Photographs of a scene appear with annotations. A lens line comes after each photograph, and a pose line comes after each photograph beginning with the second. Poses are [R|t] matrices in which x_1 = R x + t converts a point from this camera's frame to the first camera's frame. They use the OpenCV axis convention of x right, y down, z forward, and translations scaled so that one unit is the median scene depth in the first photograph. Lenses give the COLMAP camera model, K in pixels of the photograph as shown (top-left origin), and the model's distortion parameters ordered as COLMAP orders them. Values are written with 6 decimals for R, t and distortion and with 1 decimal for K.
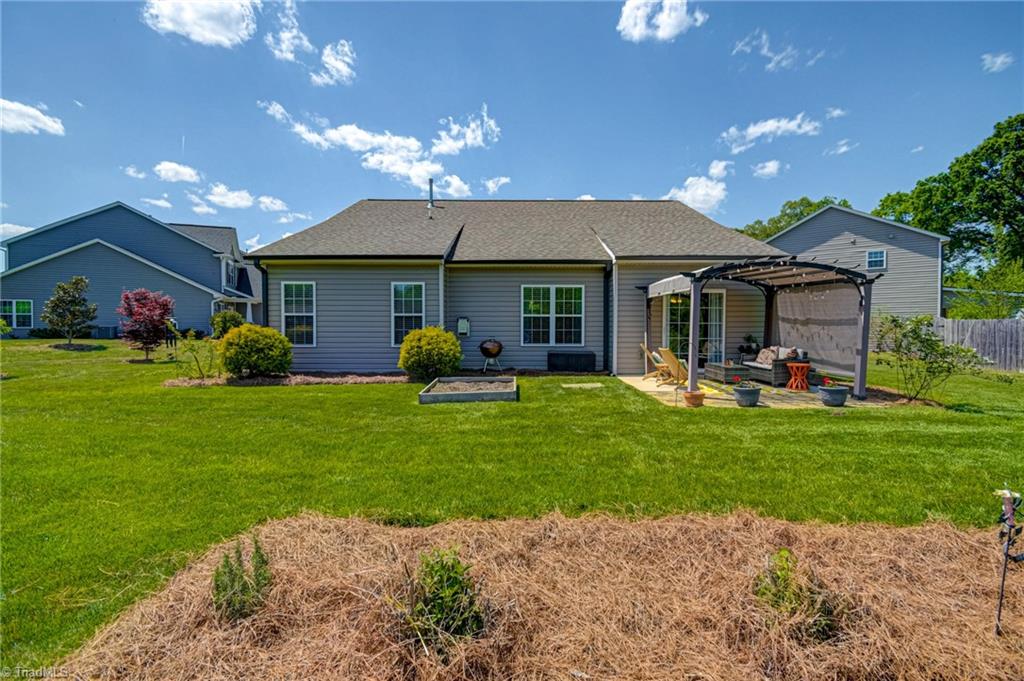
lens RADIAL K [[454.3, 0, 517.1], [0, 454.3, 341.9], [0, 0, 1]] dist [0.000618, -0.004363]
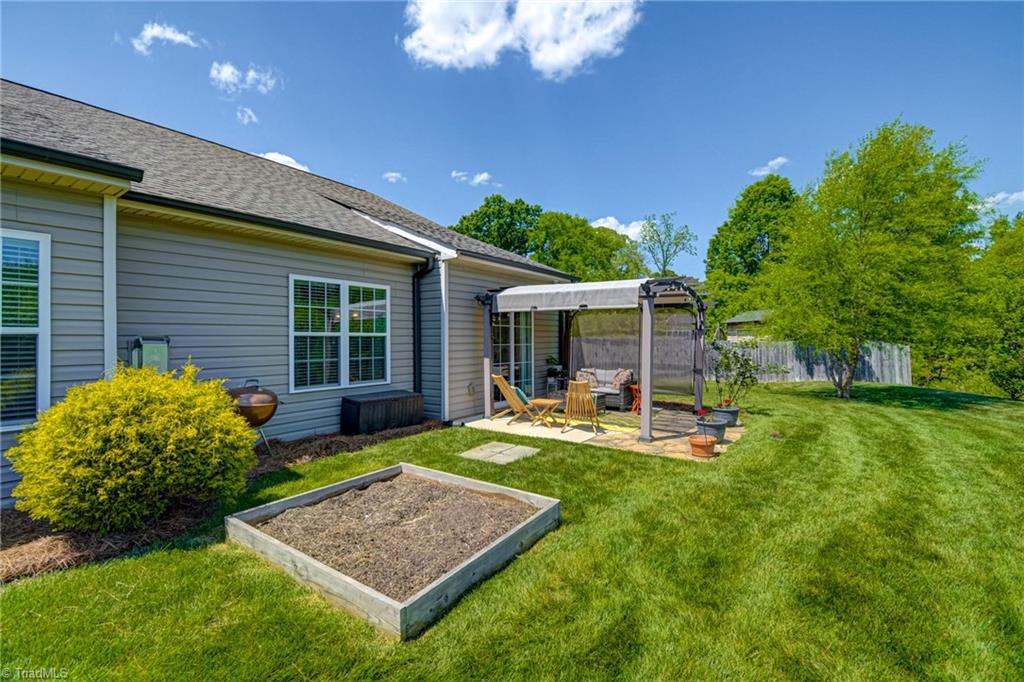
lens RADIAL K [[454.3, 0, 516.0], [0, 454.3, 337.3], [0, 0, 1]] dist [0.000618, -0.004363]
pose [[0.567984, -0.001461, 0.823038, -0.269615], [0.033004, 0.999235, -0.021002, -0.034984], [-0.822378, 0.039092, 0.567597, 0.498451]]
